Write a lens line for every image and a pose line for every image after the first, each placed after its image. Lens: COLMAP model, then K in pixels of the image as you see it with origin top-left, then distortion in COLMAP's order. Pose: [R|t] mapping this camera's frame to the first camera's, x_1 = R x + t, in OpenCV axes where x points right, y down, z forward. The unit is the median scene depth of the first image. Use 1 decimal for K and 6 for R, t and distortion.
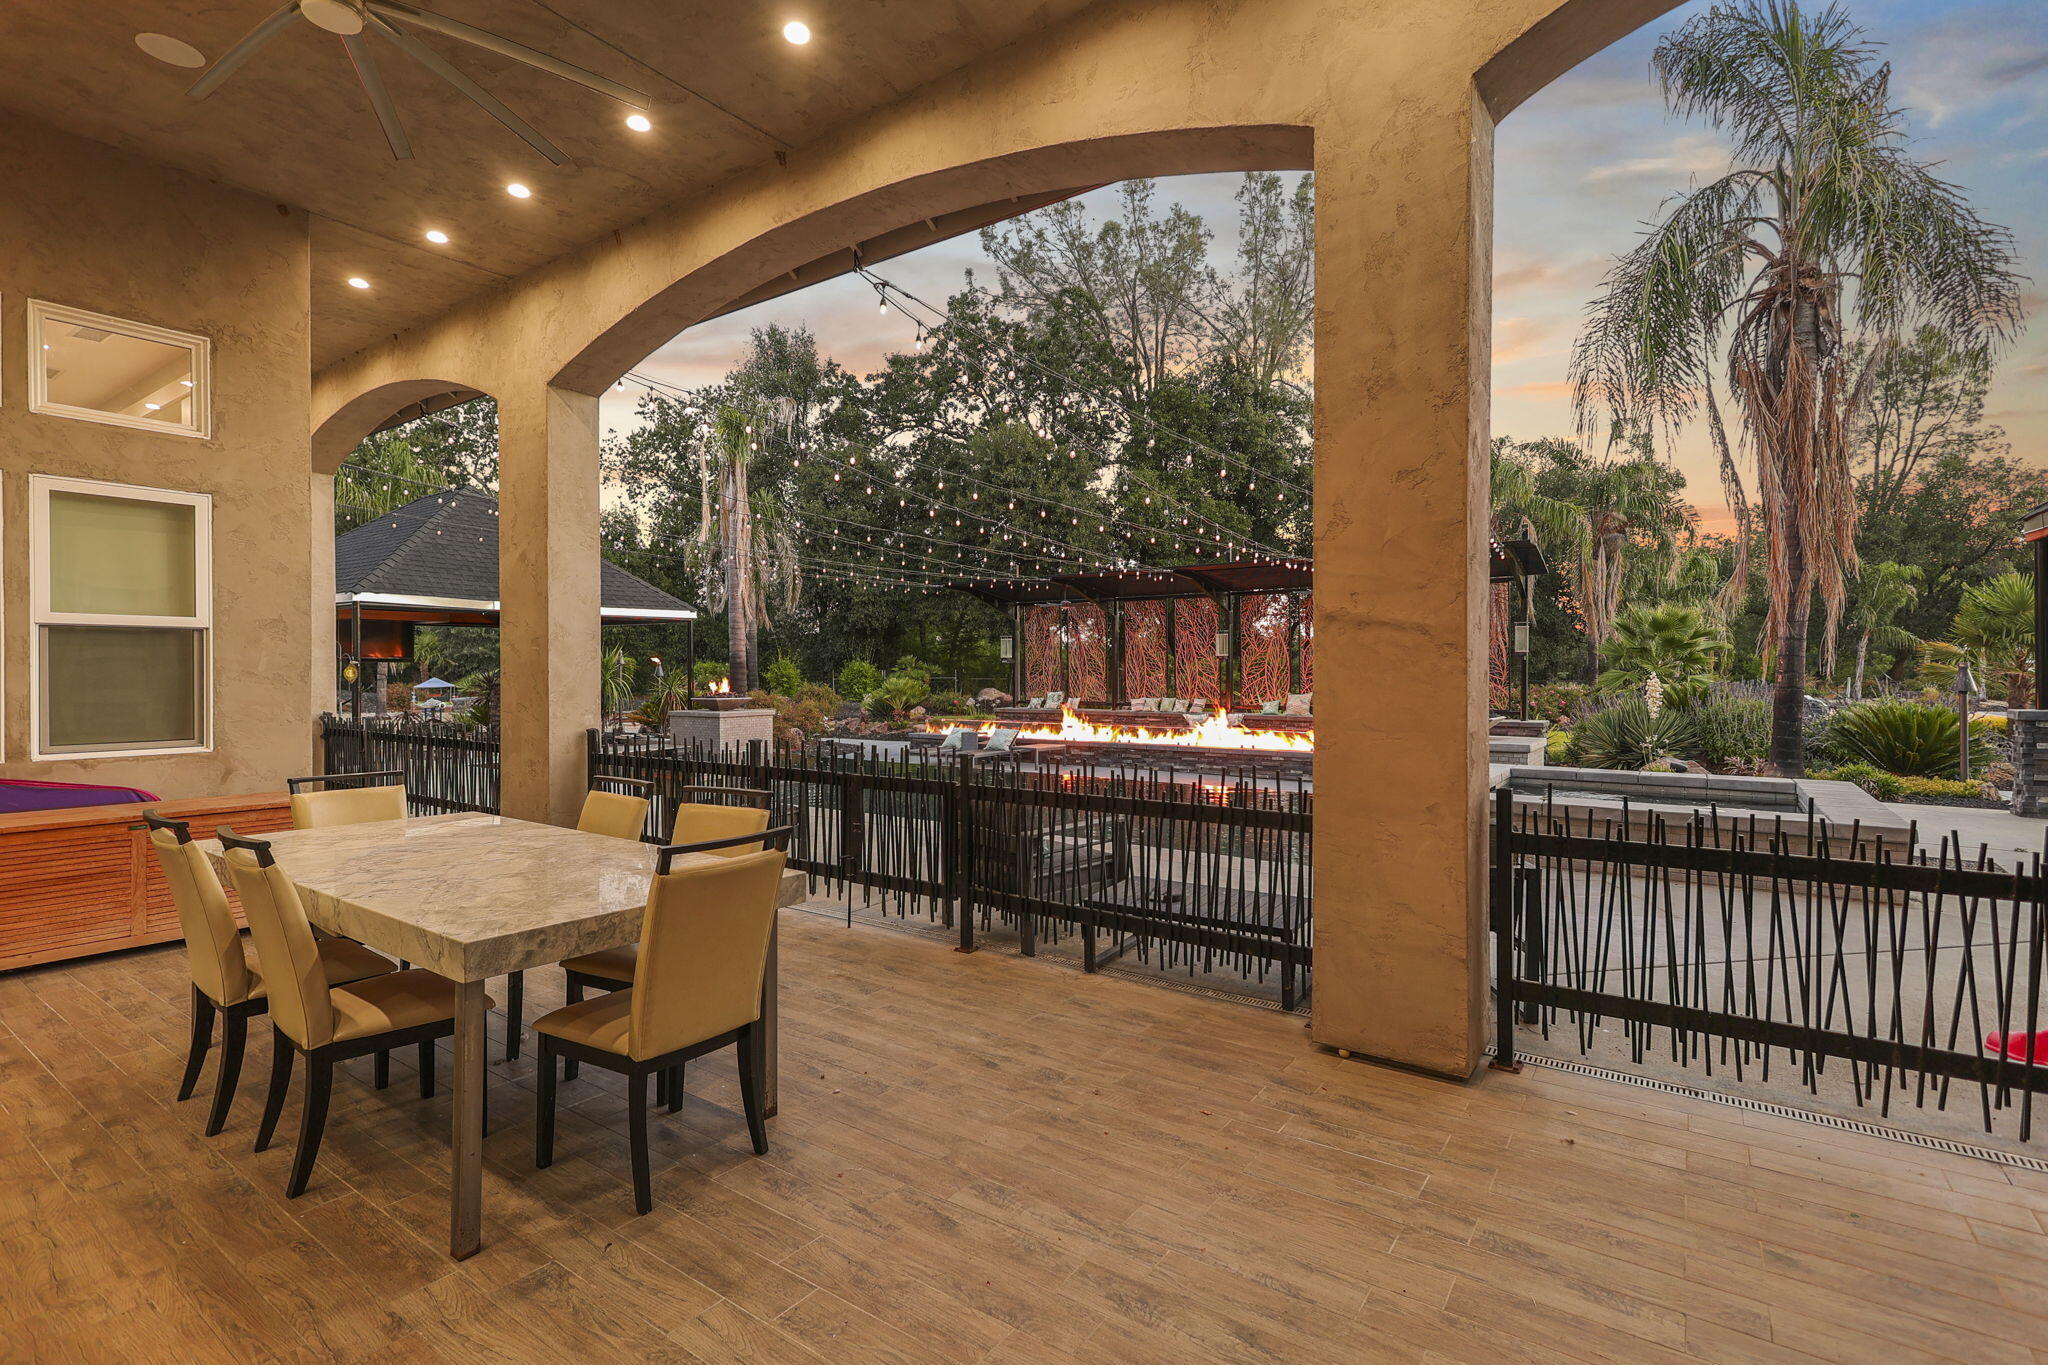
lens RADIAL K [[950.7, 0, 1024.0], [0, 950.7, 682.5], [0, 0, 1]] dist [-0.001054, -0.000208]
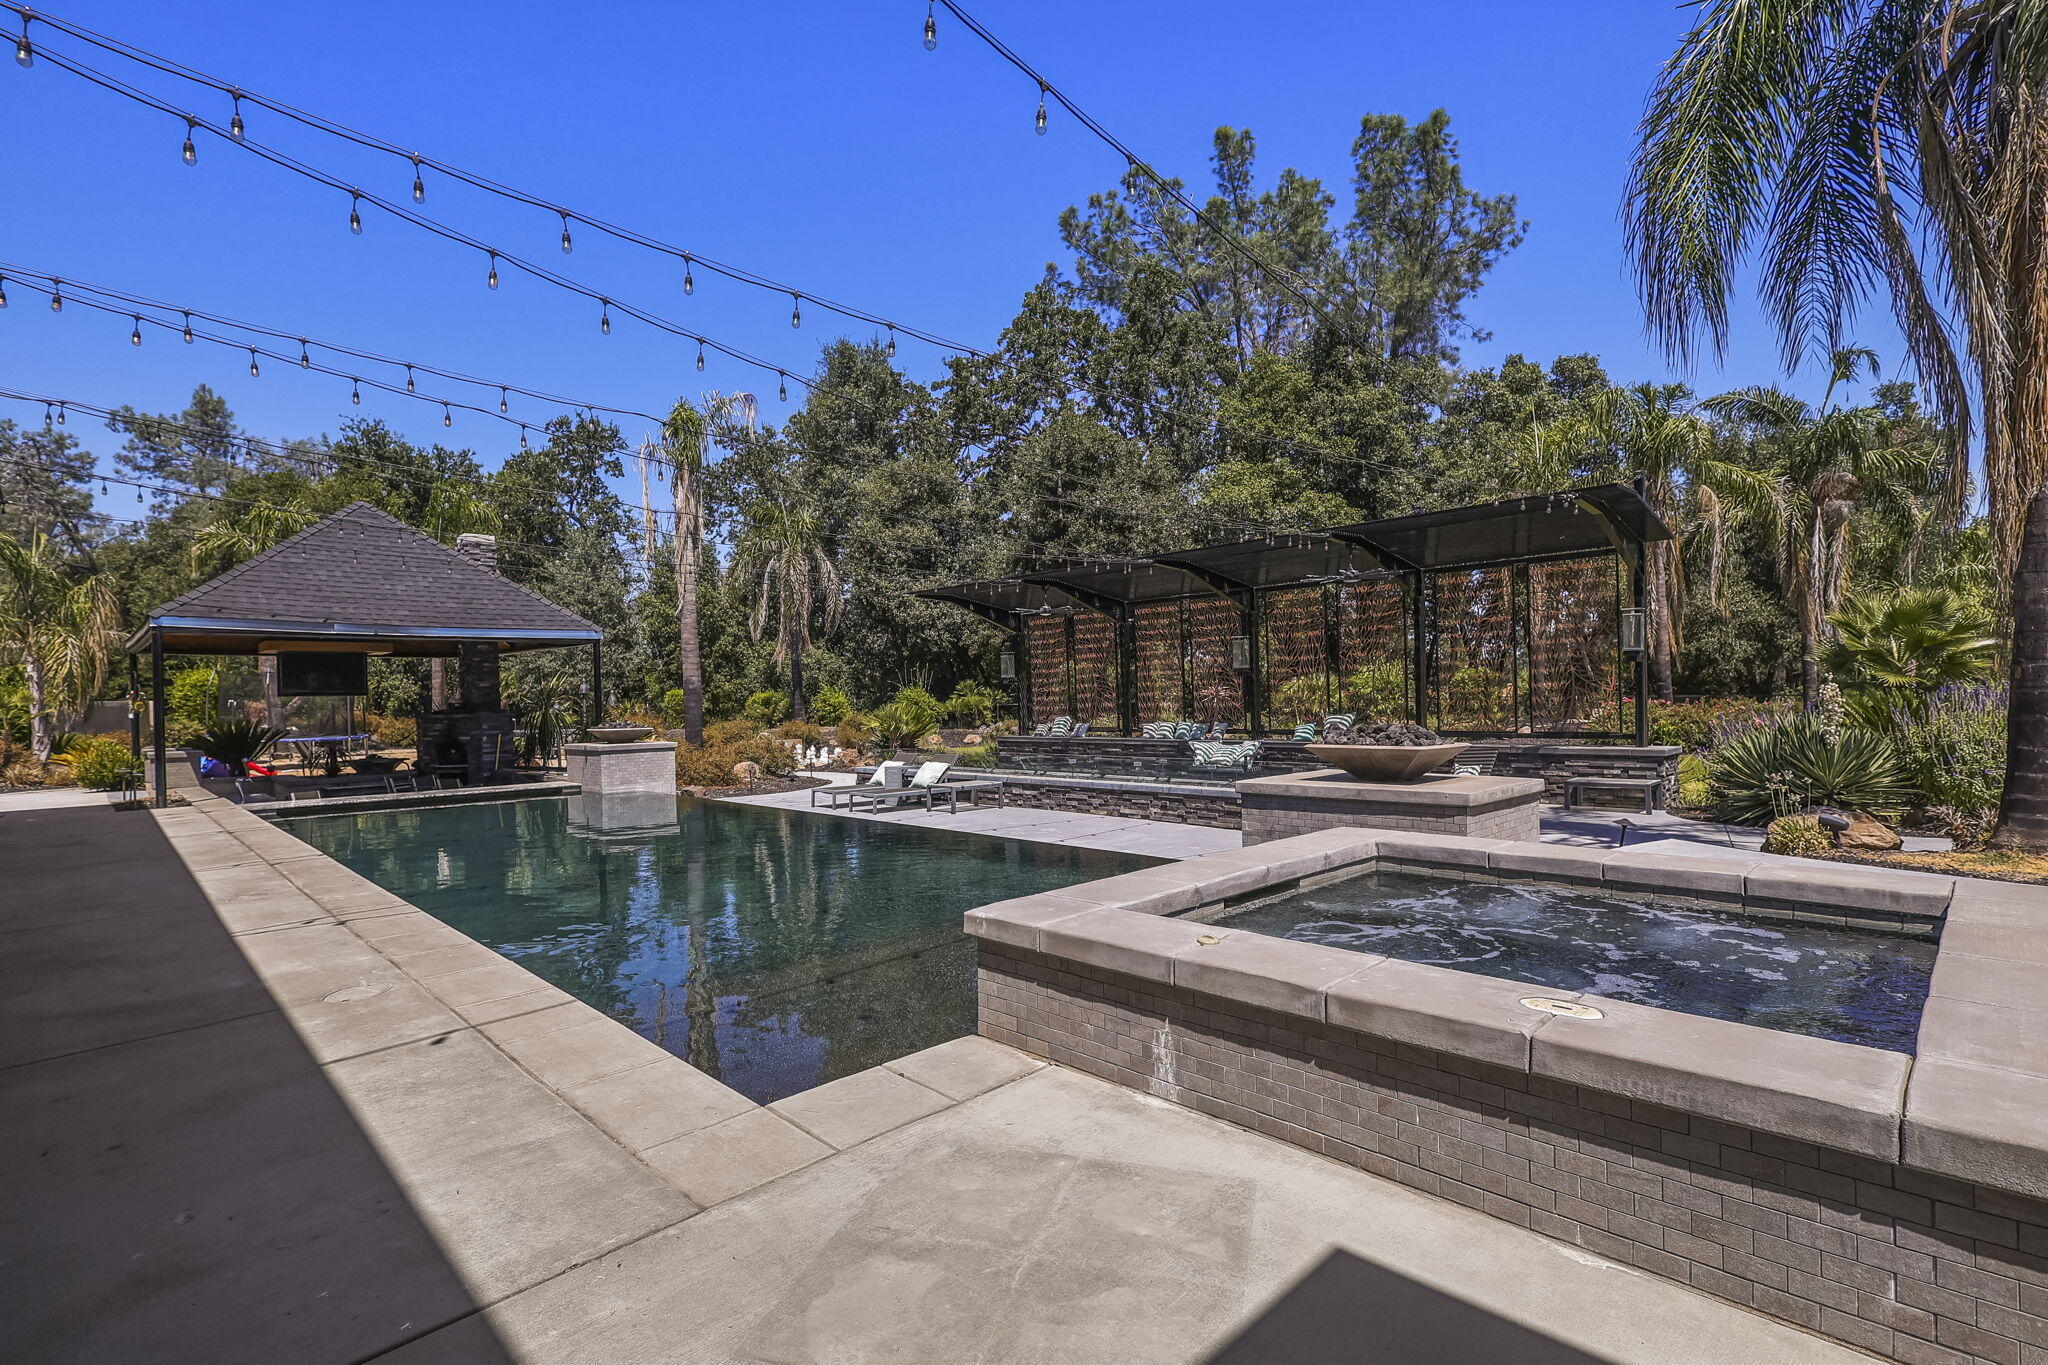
lens RADIAL K [[954.2, 0, 1012.1], [0, 954.2, 708.3], [0, 0, 1]] dist [-0.000403, -0.000014]
pose [[0.982805, -0.017308, -0.183834, 0.085923], [0.017101, 0.999850, -0.002713, 0.002191], [0.183854, -0.000477, 0.982954, 0.091382]]
